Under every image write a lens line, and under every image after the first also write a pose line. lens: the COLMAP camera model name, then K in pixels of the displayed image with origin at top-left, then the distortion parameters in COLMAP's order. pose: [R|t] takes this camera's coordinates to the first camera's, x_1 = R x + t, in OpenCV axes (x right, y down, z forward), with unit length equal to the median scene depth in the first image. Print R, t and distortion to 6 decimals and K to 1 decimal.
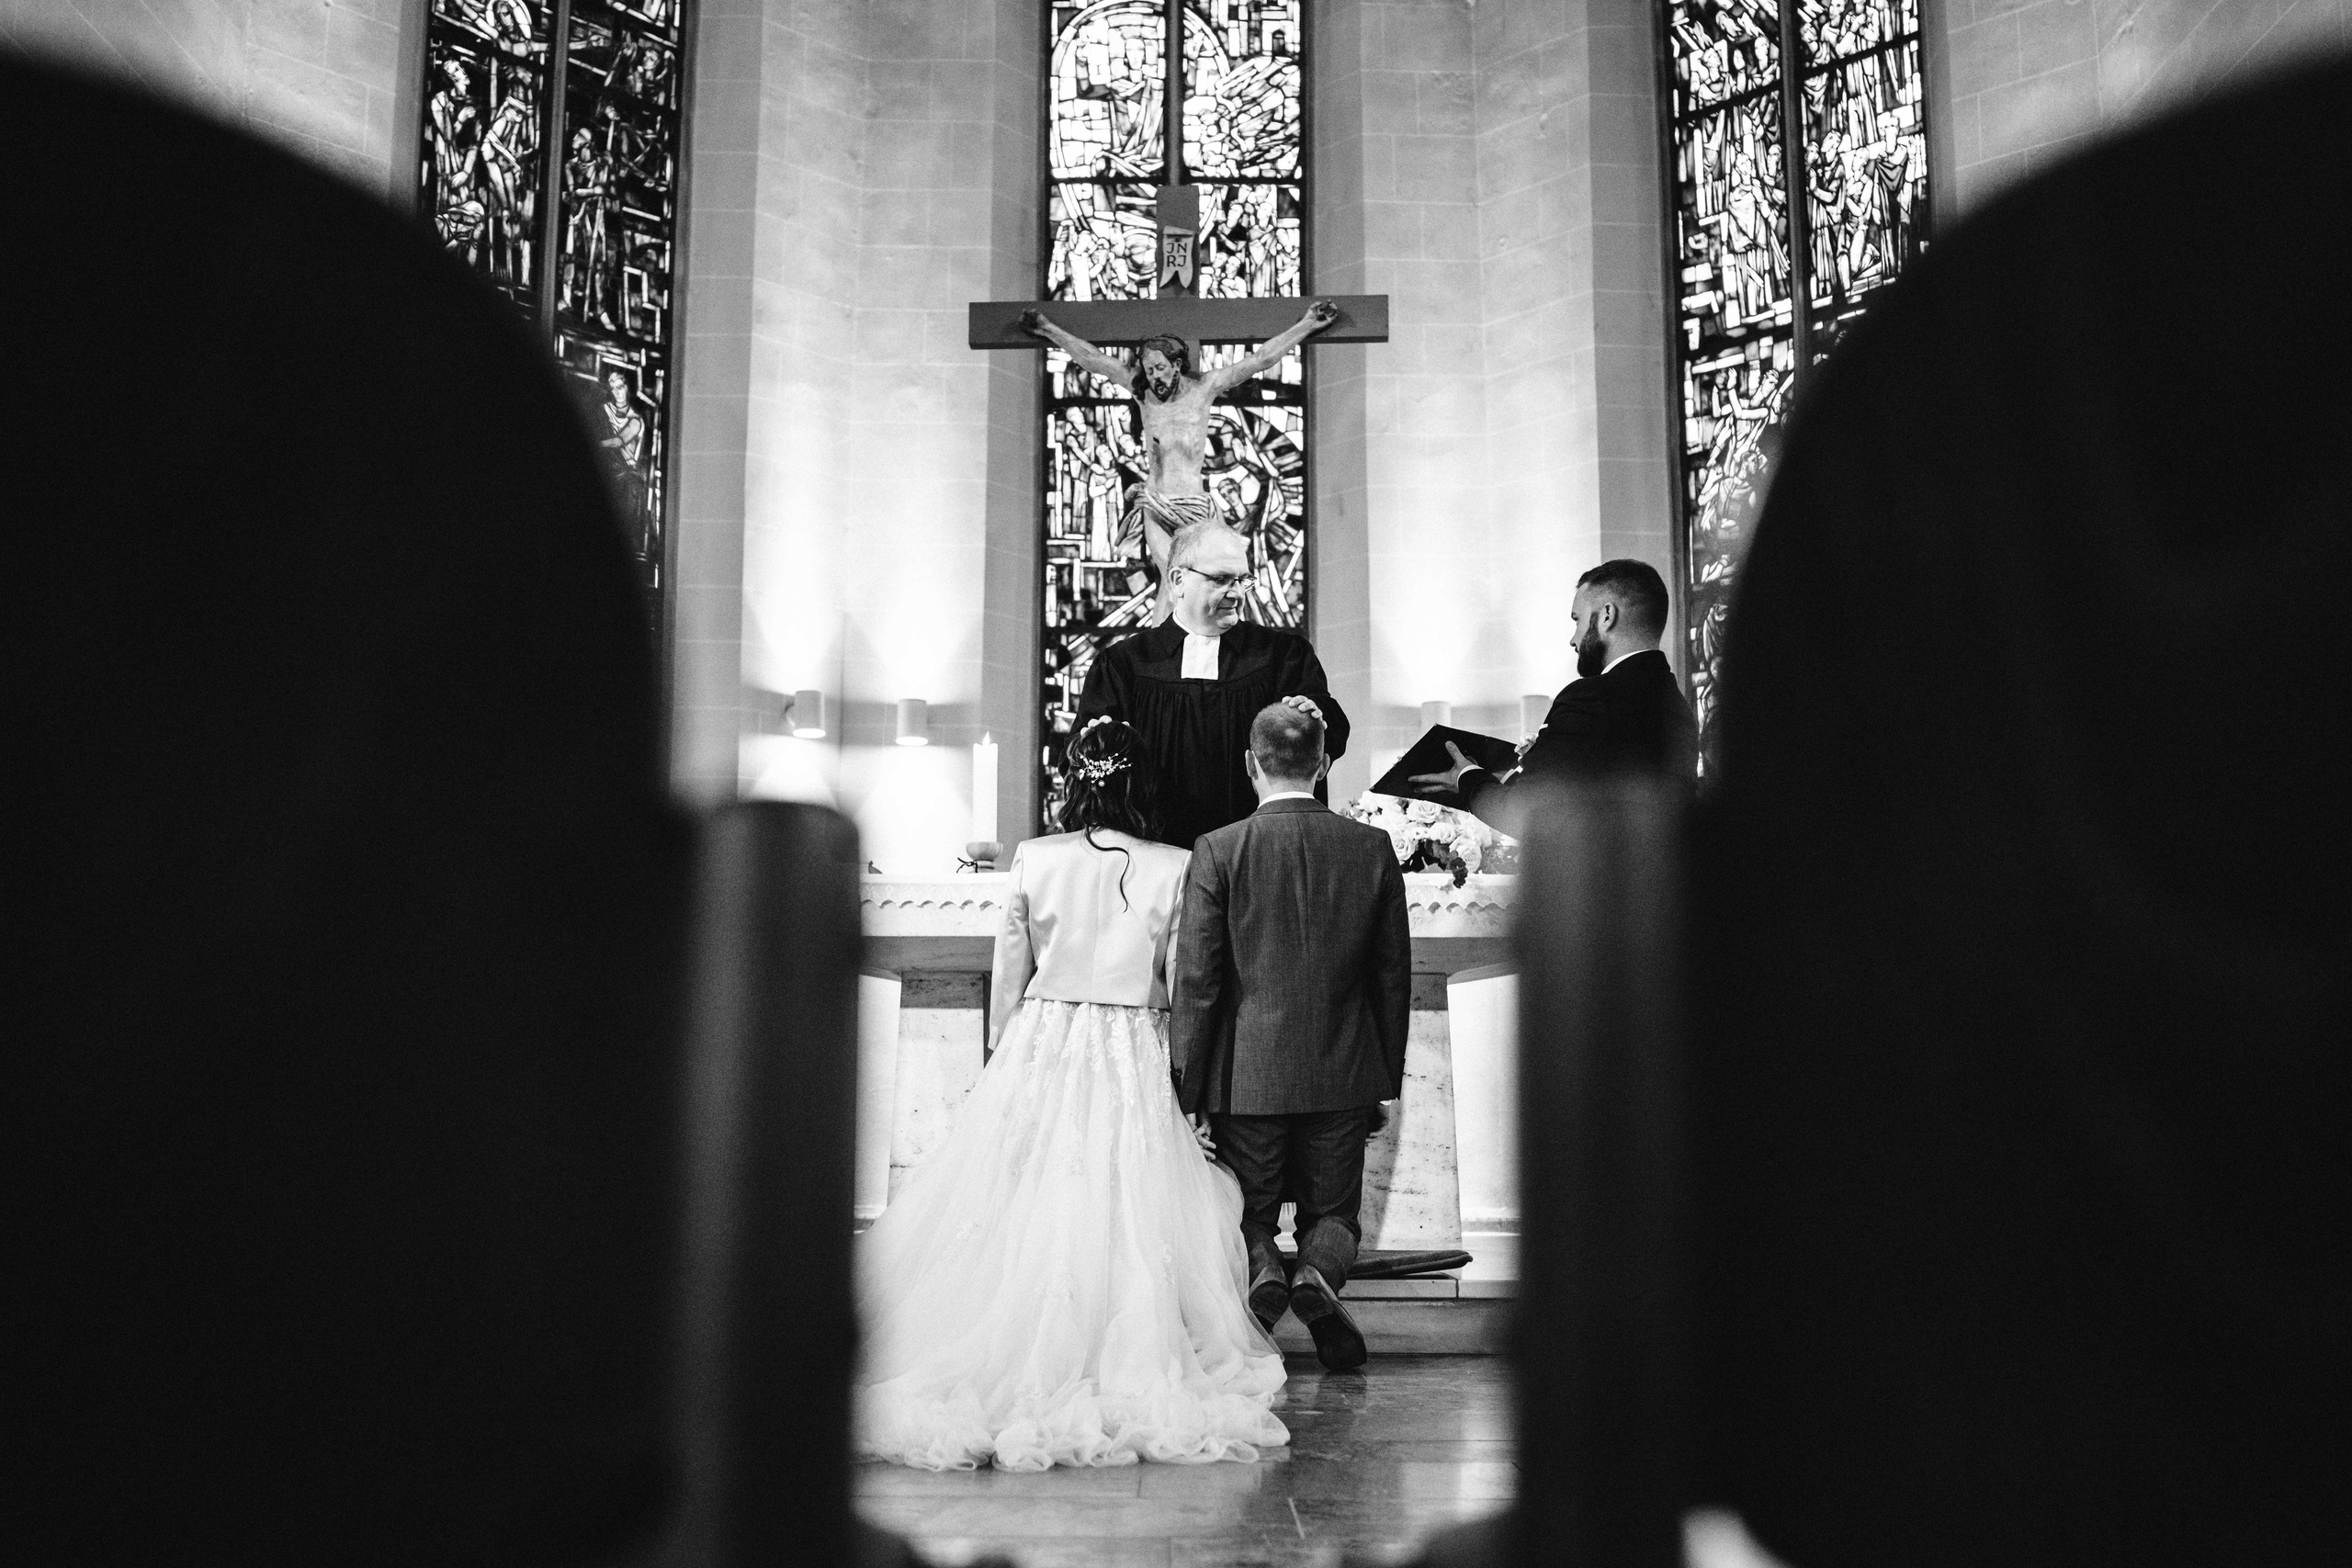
lens RADIAL K [[2137.7, 0, 1182.1], [0, 2137.7, 751.1], [0, 0, 1]] dist [0.007858, 0.010165]
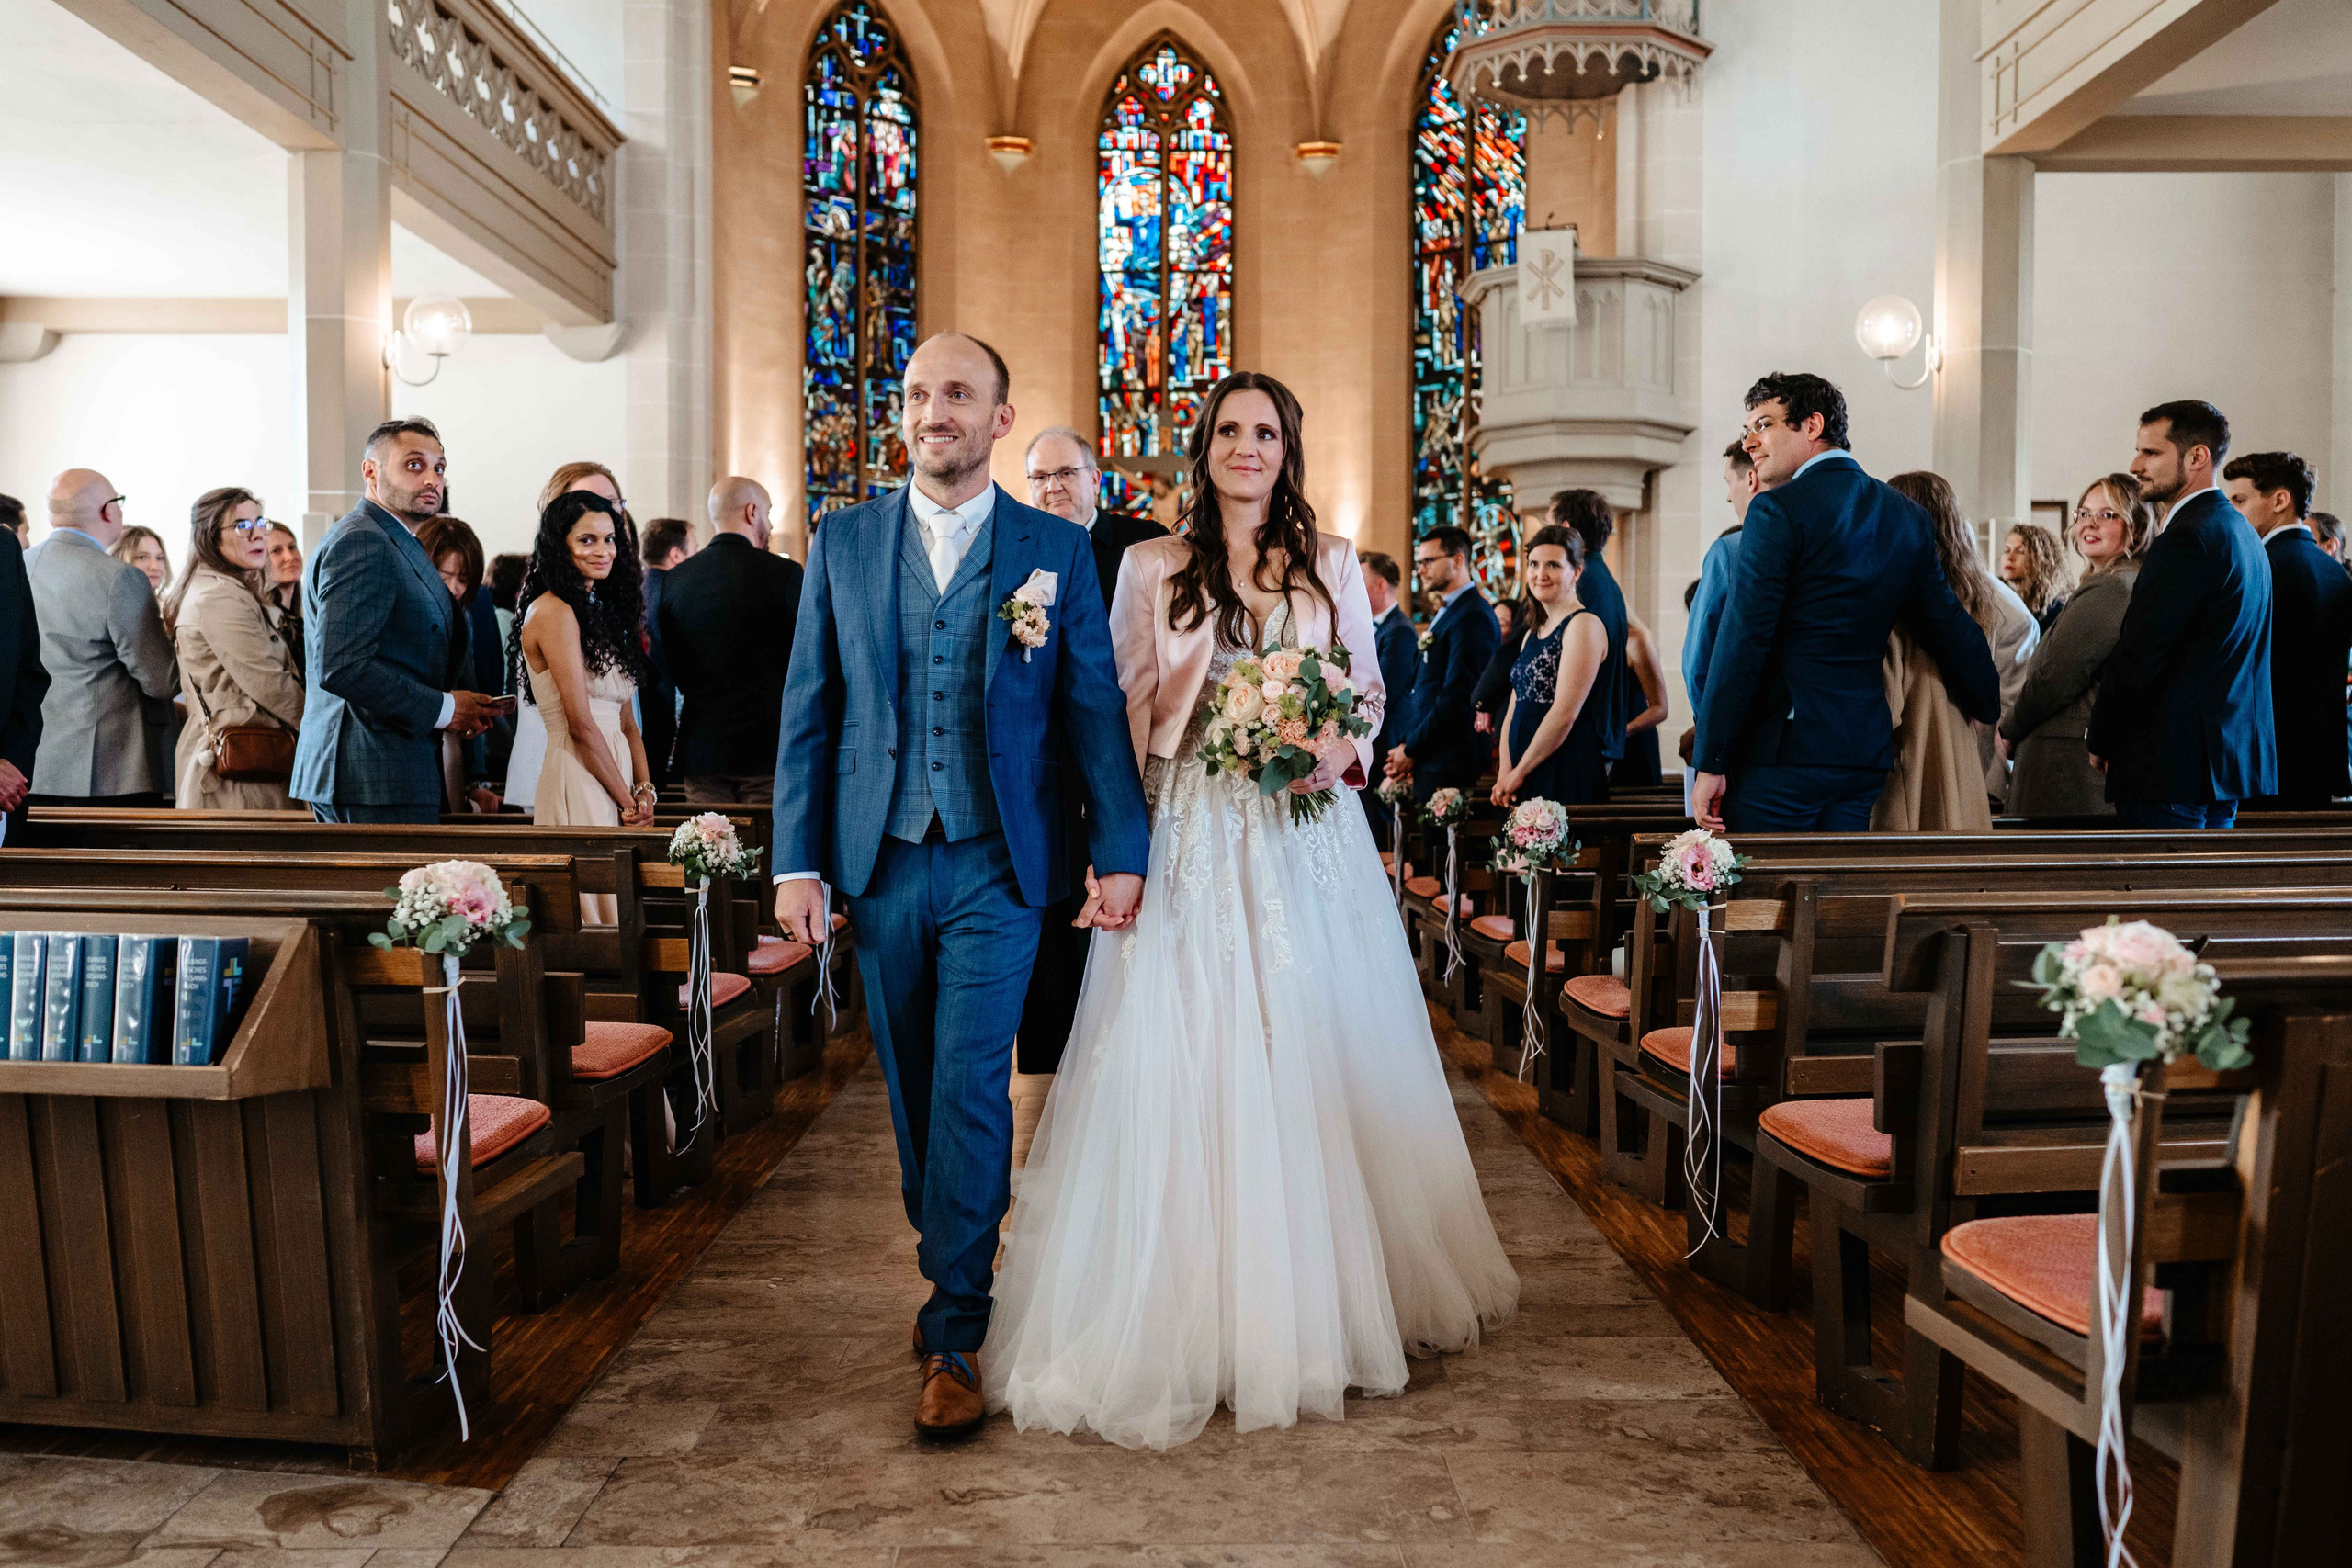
lens RADIAL K [[2137.7, 0, 1182.1], [0, 2137.7, 751.1], [0, 0, 1]] dist [0.007858, 0.010165]
pose [[1.000000, -0.000173, 0.000503, 0.010985], [0.000069, 0.979878, 0.199600, -0.231240], [-0.000527, -0.199600, 0.979877, -1.000209]]
